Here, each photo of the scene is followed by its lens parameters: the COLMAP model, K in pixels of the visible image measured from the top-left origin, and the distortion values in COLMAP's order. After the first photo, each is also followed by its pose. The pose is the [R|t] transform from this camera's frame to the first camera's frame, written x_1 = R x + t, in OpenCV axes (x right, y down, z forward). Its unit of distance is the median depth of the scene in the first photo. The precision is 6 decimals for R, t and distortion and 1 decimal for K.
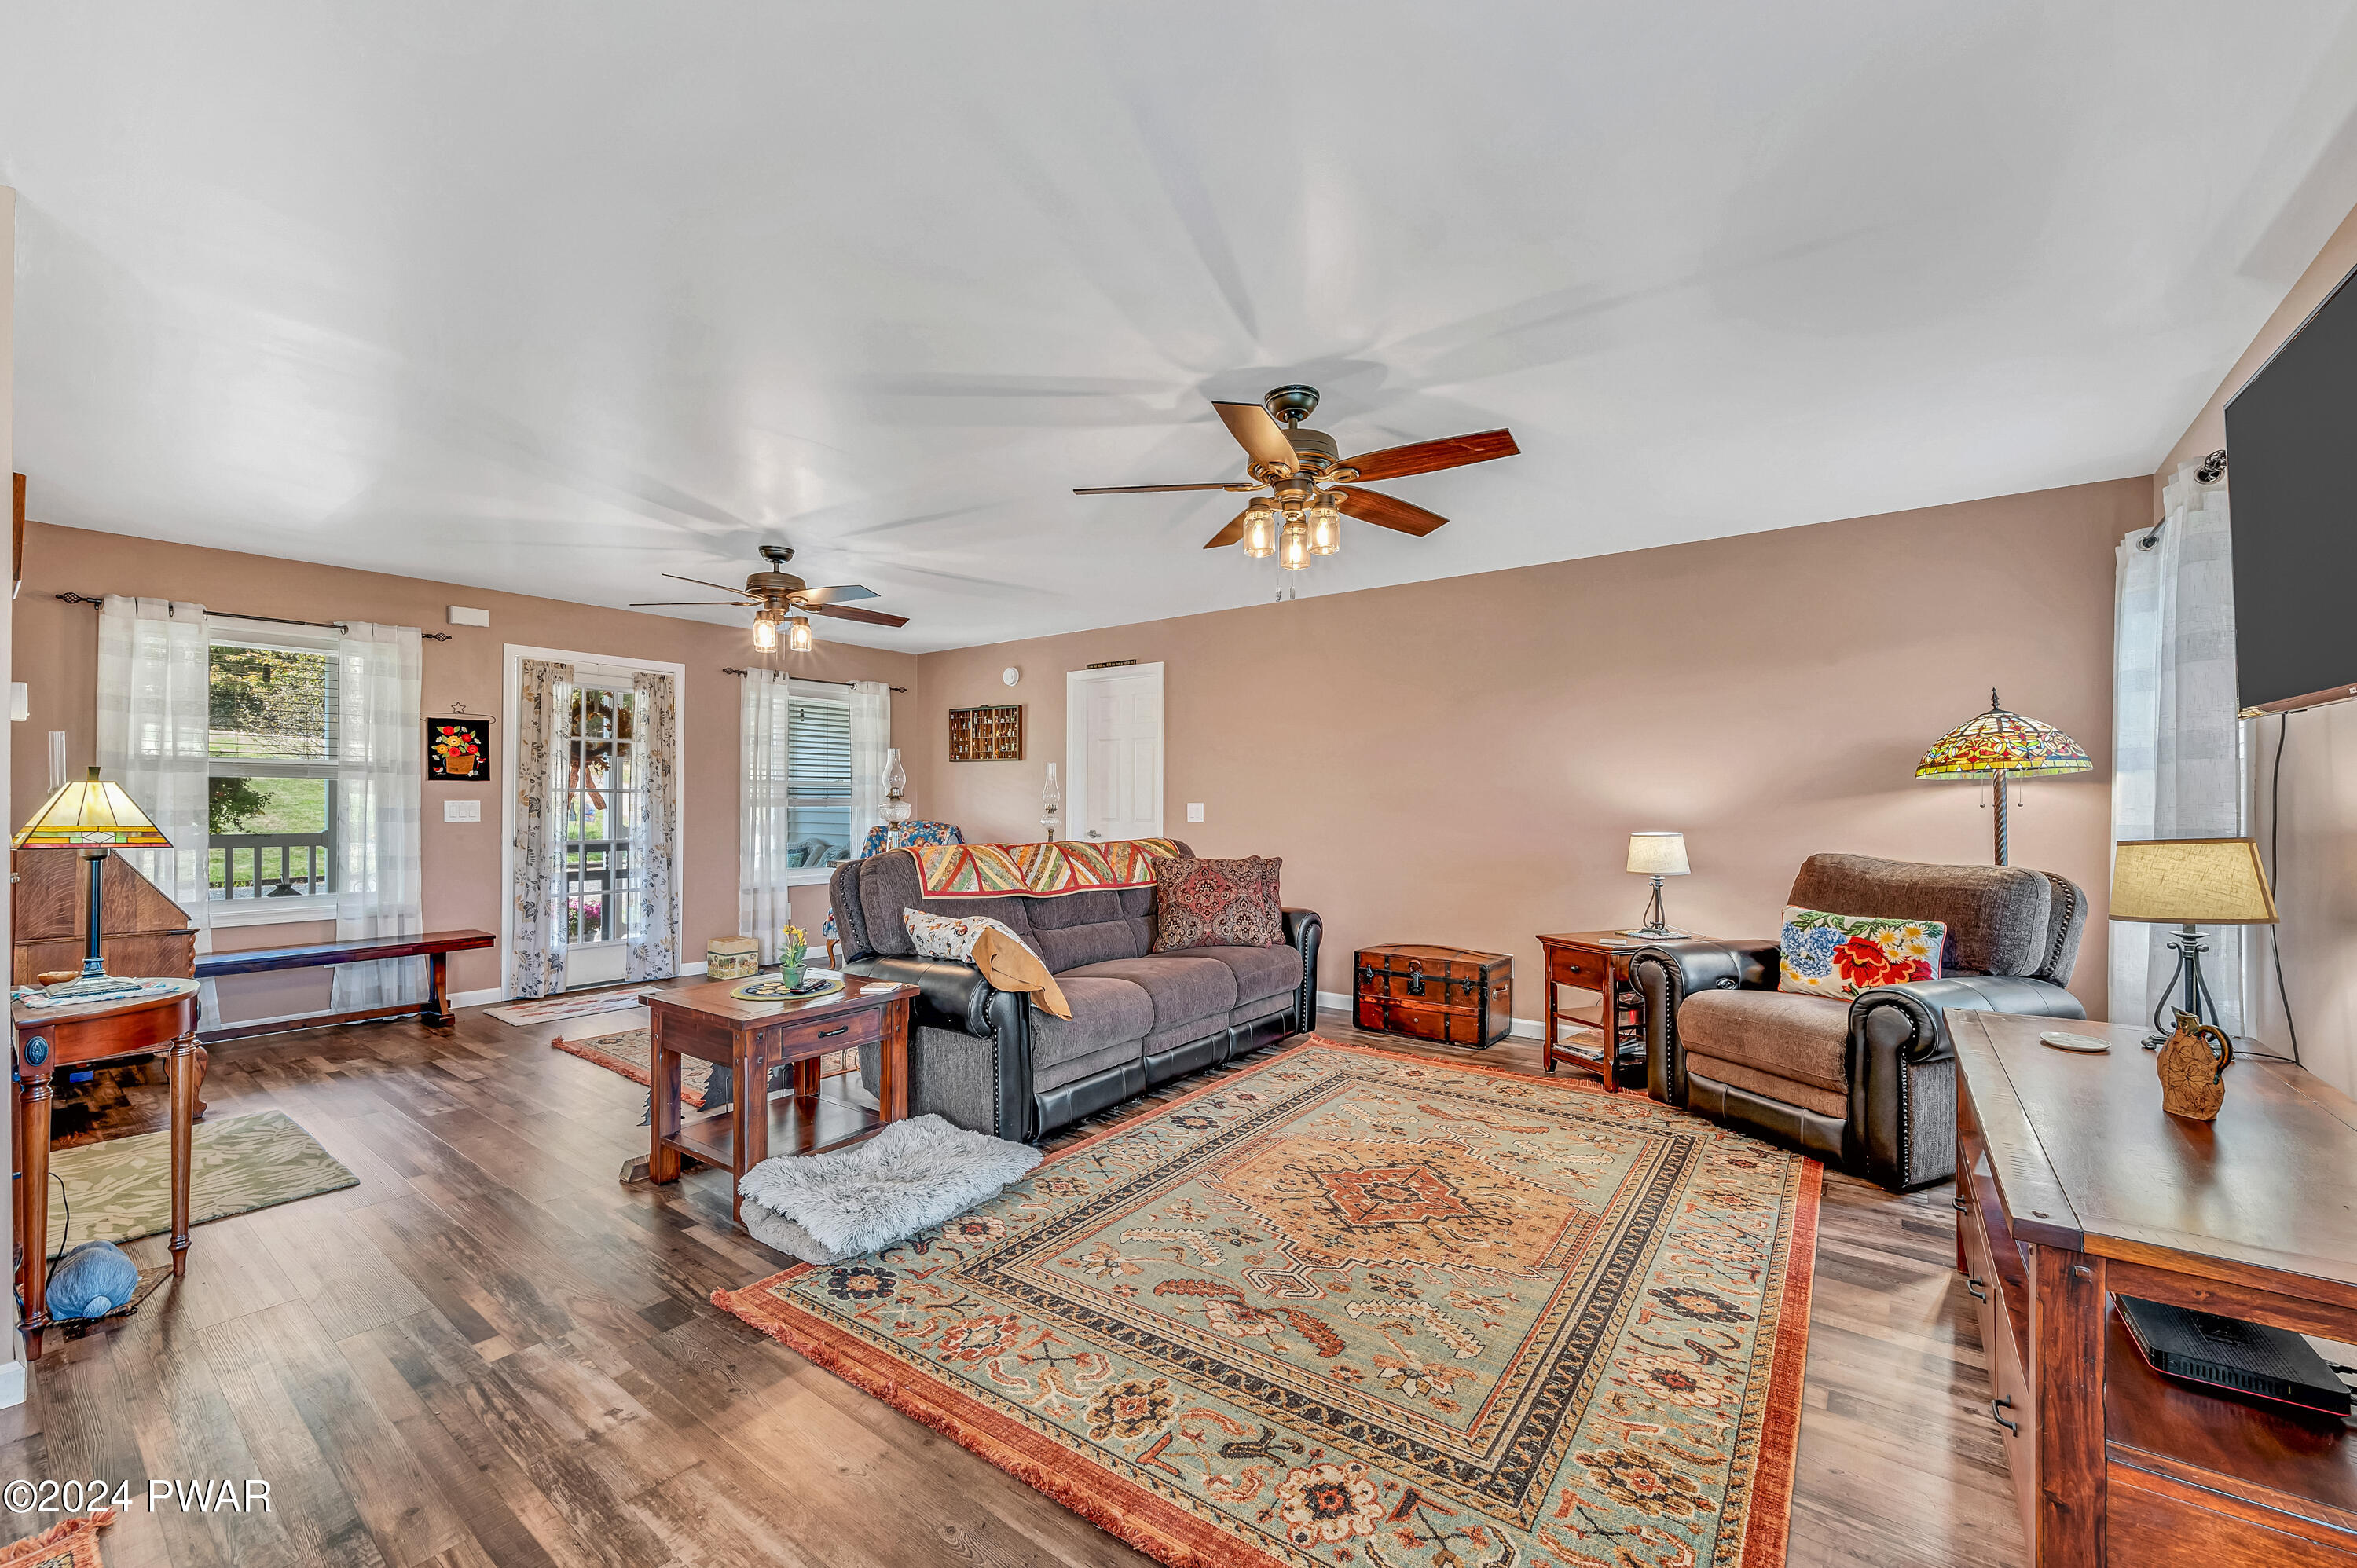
lens RADIAL K [[945.4, 0, 1183.3], [0, 945.4, 779.5], [0, 0, 1]] dist [-0.008329, -0.000204]
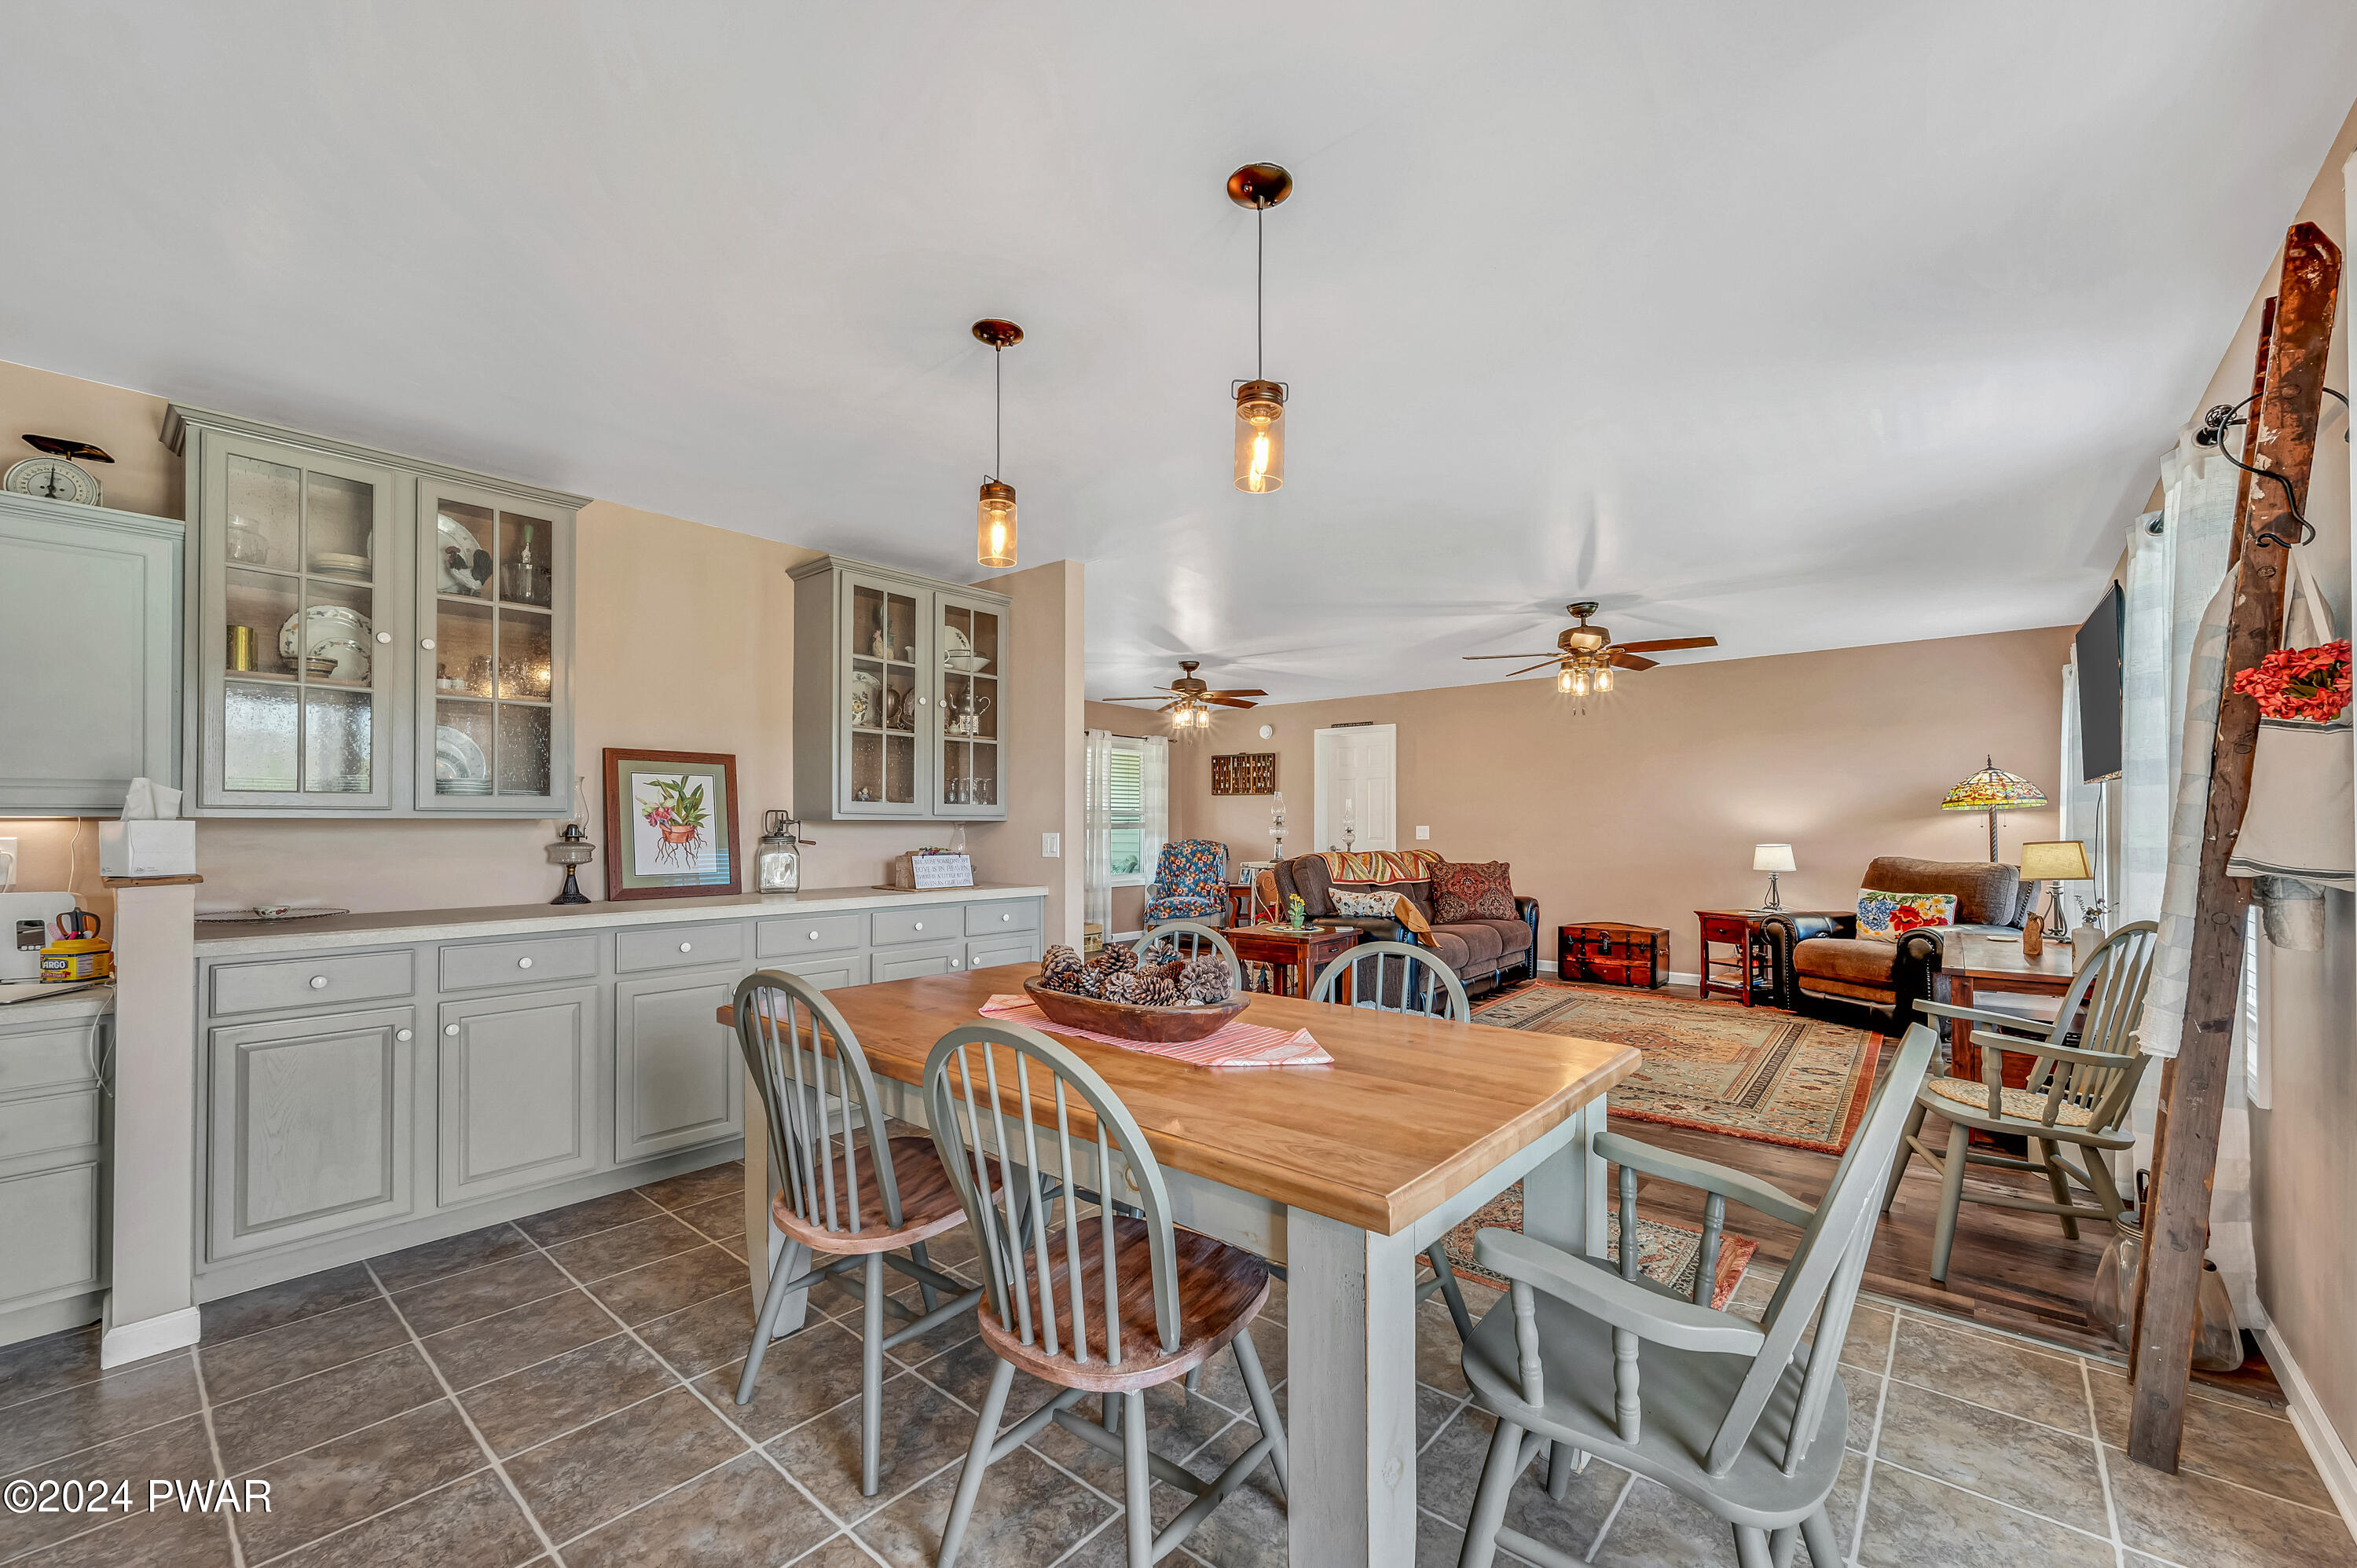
lens RADIAL K [[922.1, 0, 1224.7], [0, 922.1, 791.4], [0, 0, 1]] dist [-0.000292, 0.000043]
pose [[0.999445, -0.004283, -0.033040, -0.361041], [0.003885, 0.999919, -0.012104, -0.016106], [0.033089, 0.011968, 0.999381, -0.564471]]
